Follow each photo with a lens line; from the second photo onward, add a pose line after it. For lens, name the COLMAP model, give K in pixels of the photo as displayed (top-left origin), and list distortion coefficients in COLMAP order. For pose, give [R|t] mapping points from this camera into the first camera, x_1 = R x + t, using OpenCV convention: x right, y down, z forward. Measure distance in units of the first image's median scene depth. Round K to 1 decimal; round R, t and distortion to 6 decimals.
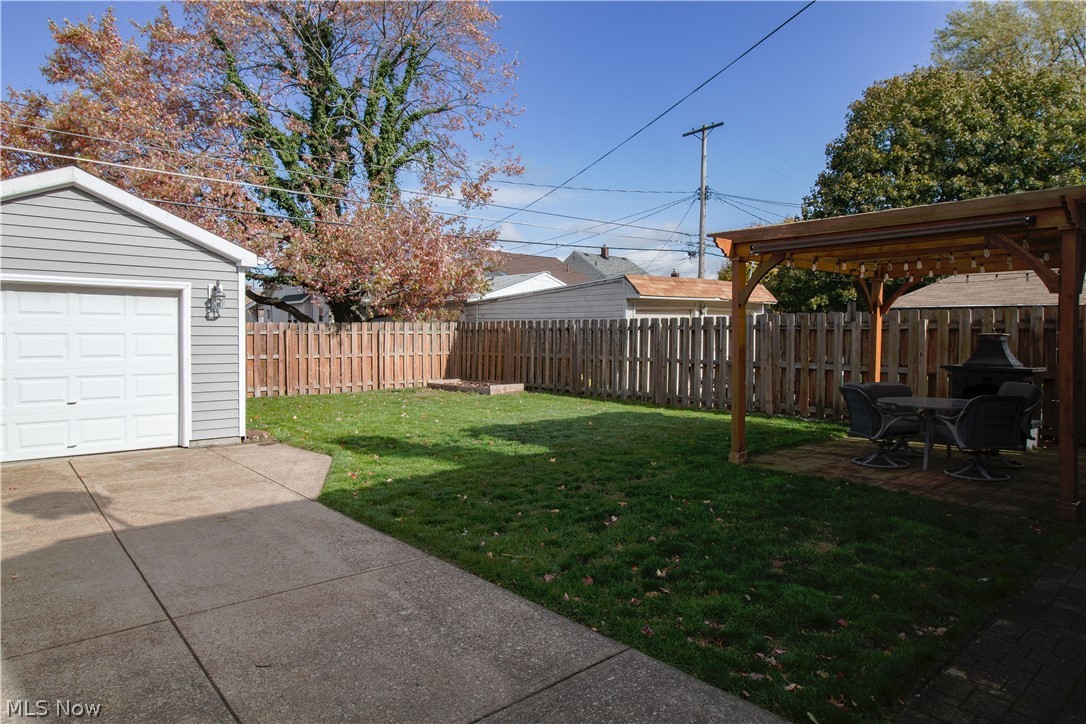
lens RADIAL K [[672.8, 0, 543.4], [0, 672.8, 344.5], [0, 0, 1]] dist [0.006593, -0.002011]
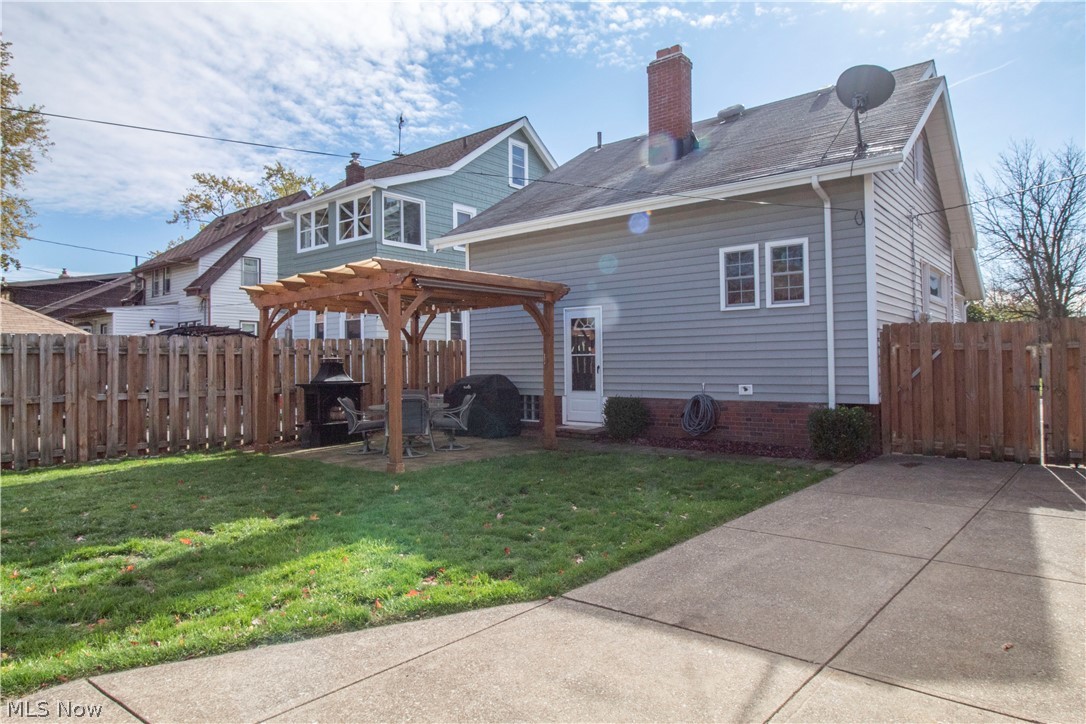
lens RADIAL K [[672.8, 0, 543.4], [0, 672.8, 344.5], [0, 0, 1]] dist [0.006593, -0.002011]
pose [[-0.156901, 0.028765, 0.987195, -0.545023], [0.024388, 0.999384, -0.025244, 0.000122], [-0.987313, 0.020115, -0.157506, 0.607119]]
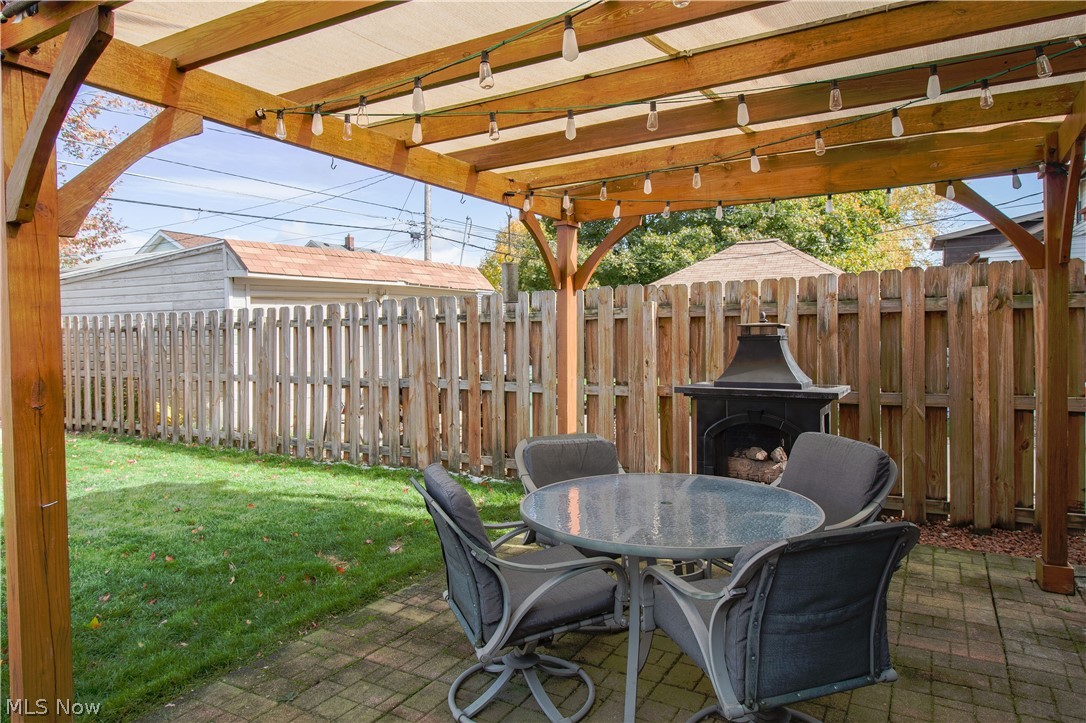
lens RADIAL K [[672.8, 0, 543.4], [0, 672.8, 344.0], [0, 0, 1]] dist [0.006593, -0.002011]
pose [[0.946306, -0.024101, 0.322374, 0.255038], [0.023850, 0.999704, 0.004729, -0.005265], [-0.322392, 0.003214, 0.946601, 0.425276]]
